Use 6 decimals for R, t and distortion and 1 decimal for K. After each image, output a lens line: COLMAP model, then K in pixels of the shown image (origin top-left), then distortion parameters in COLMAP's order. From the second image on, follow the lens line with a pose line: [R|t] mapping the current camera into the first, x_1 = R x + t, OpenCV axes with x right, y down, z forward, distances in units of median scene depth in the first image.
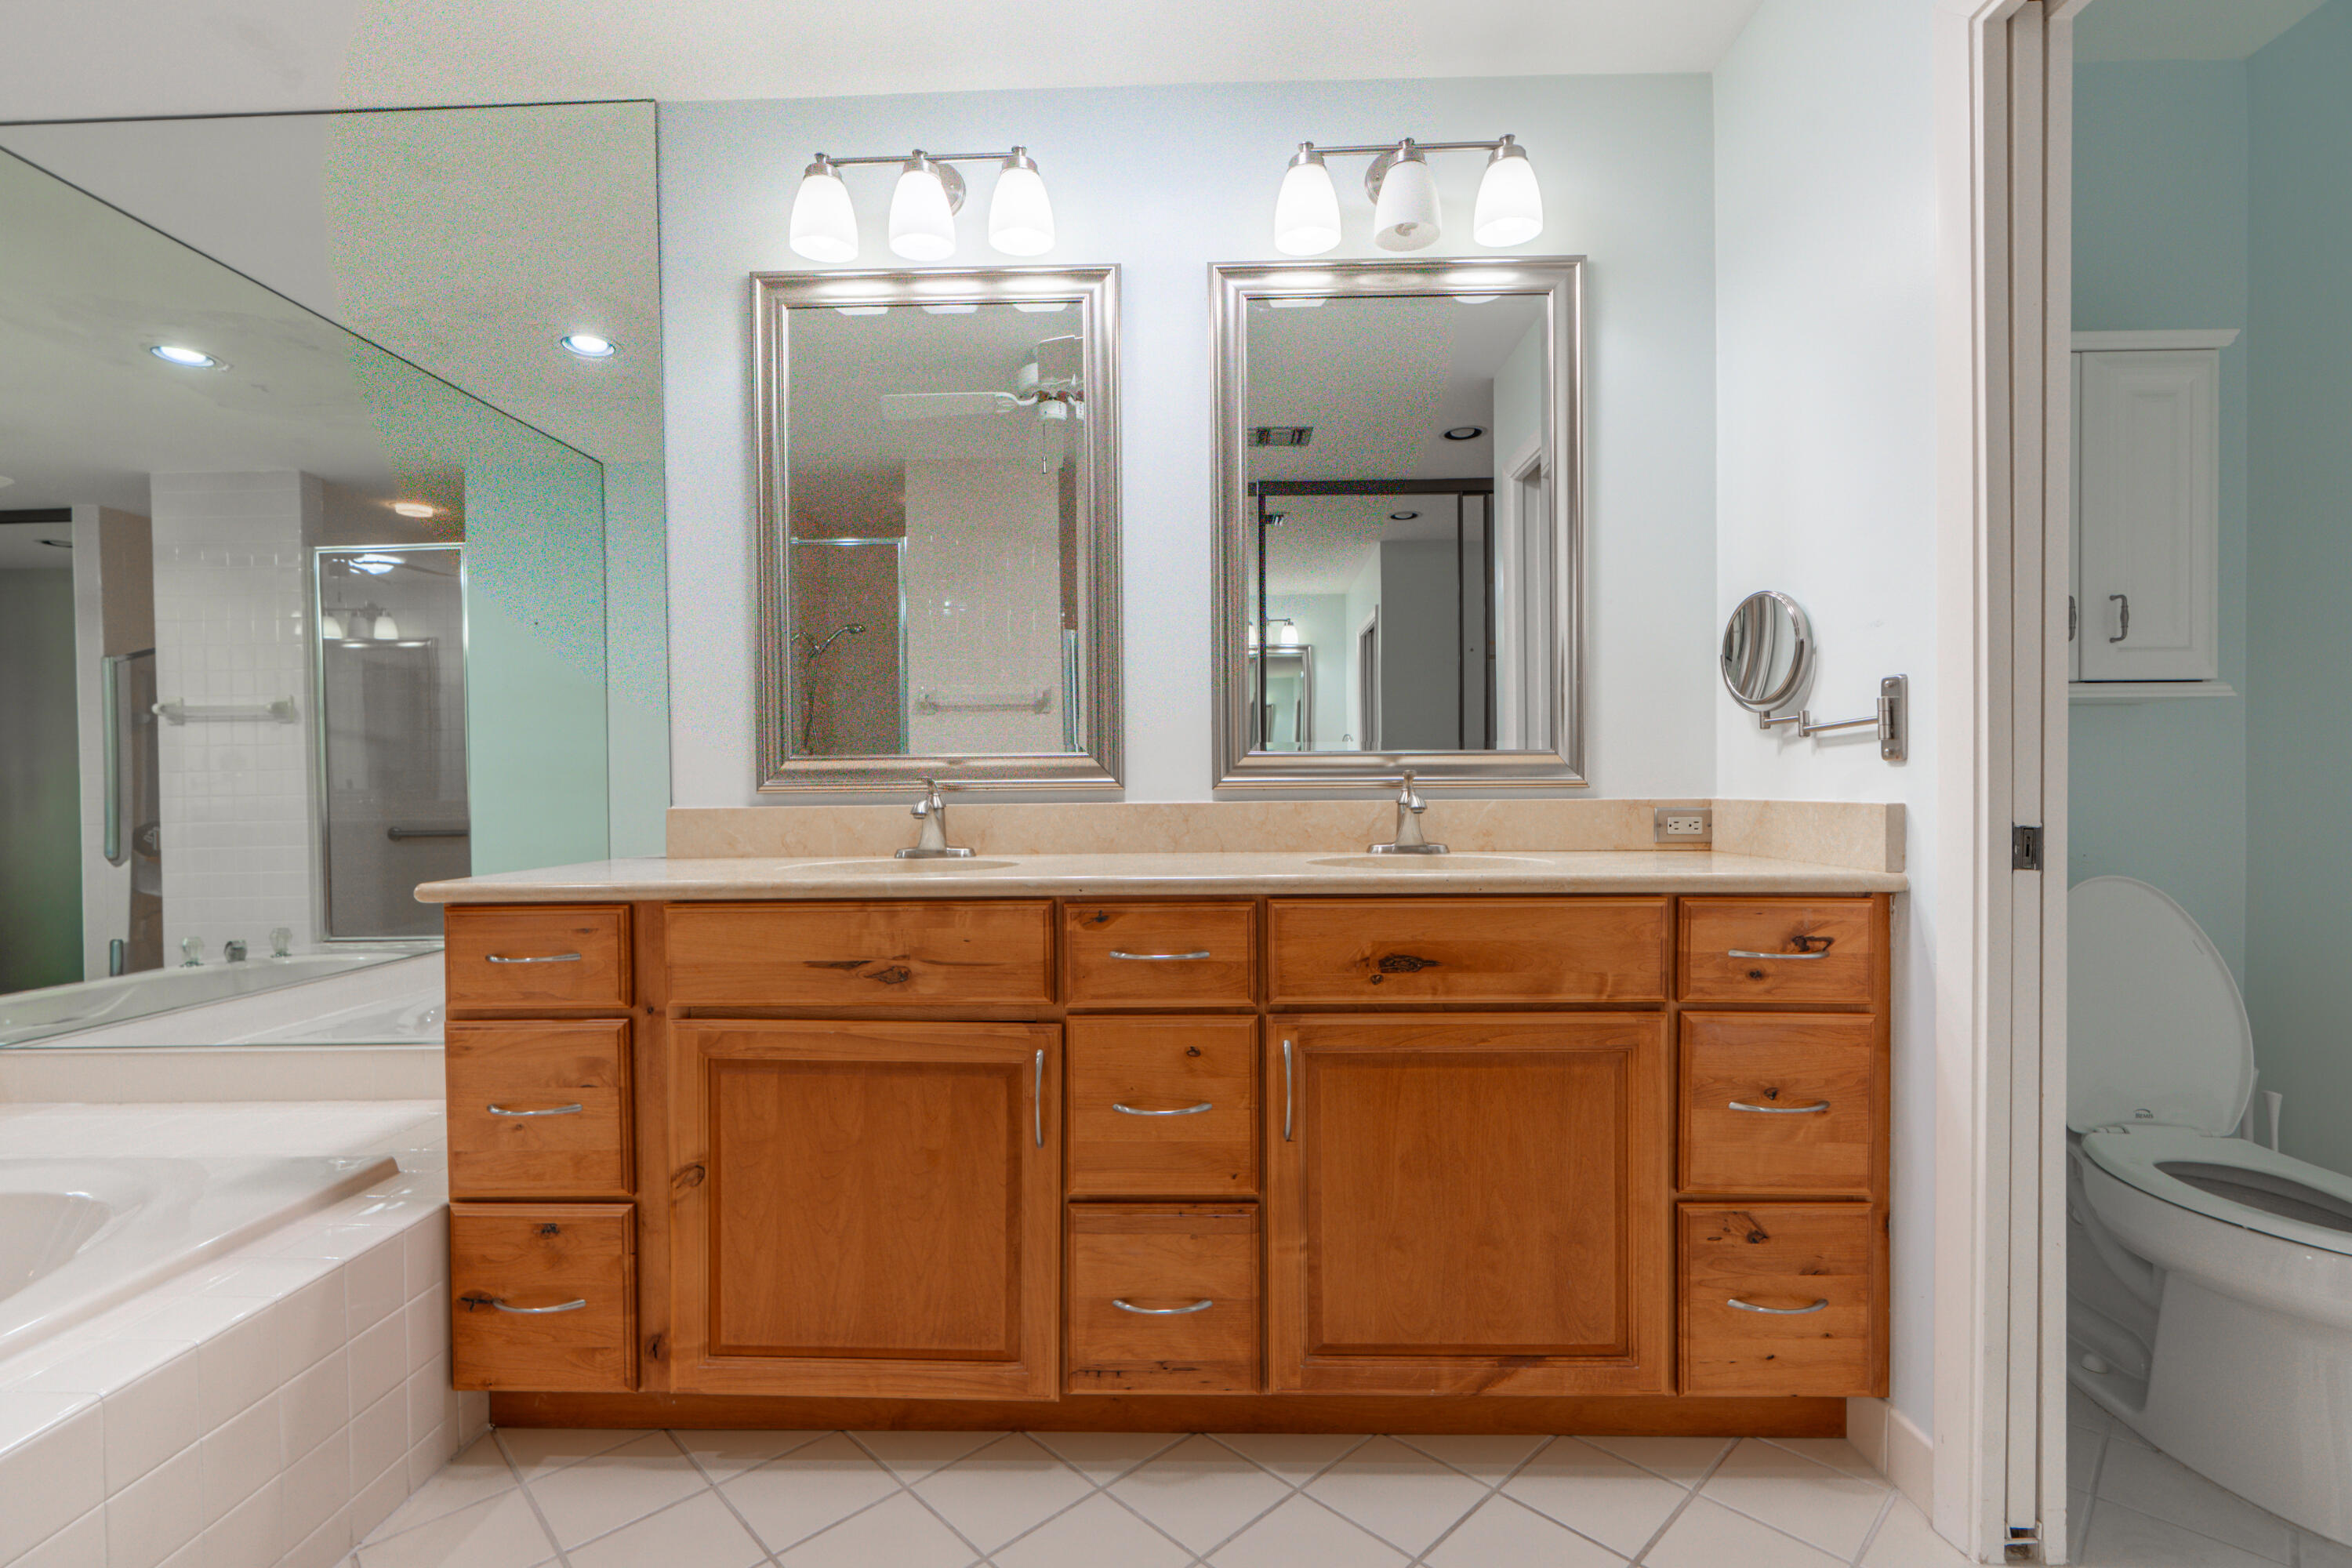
lens RADIAL K [[1067.9, 0, 1168.6], [0, 1067.9, 800.8], [0, 0, 1]] dist [-0.003661, 0.001620]
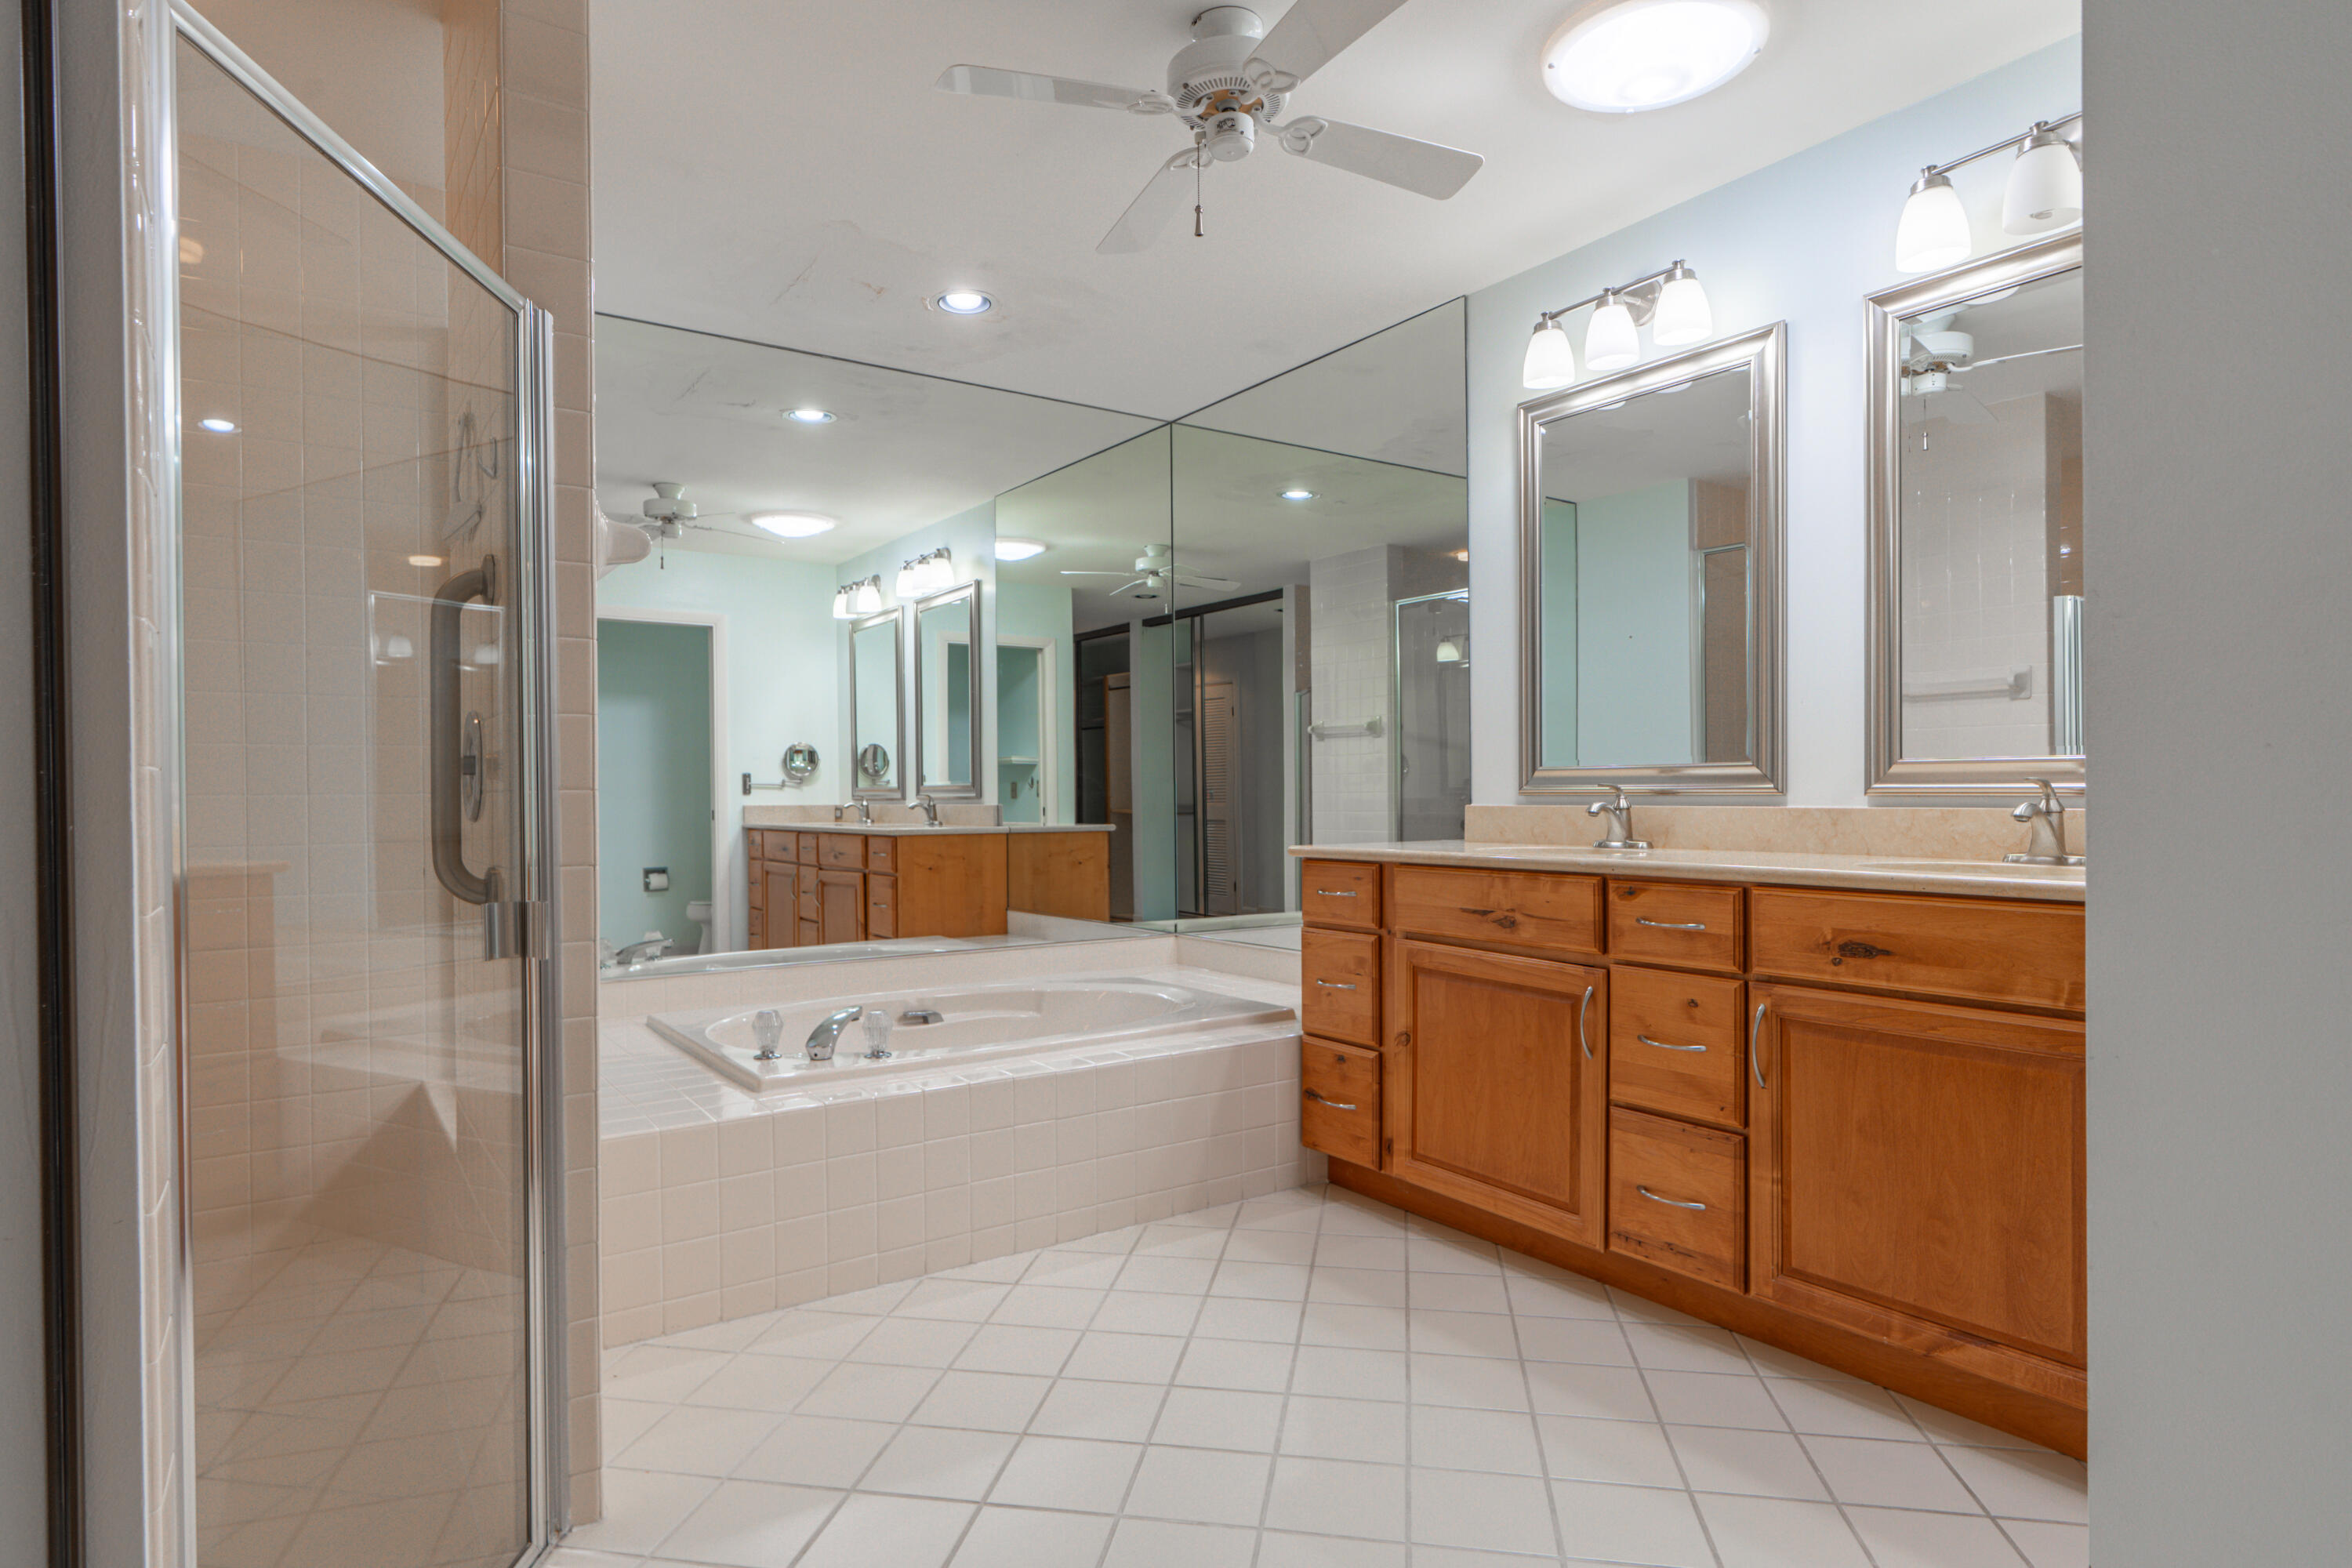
lens RADIAL K [[1280.2, 0, 1181.4], [0, 1280.2, 790.1], [0, 0, 1]] dist [0.006431, 0.000523]
pose [[0.596073, 0.005281, -0.802913, 0.866629], [-0.011845, 0.999927, -0.002217, -0.005936], [0.802843, 0.010832, 0.596092, -0.385885]]
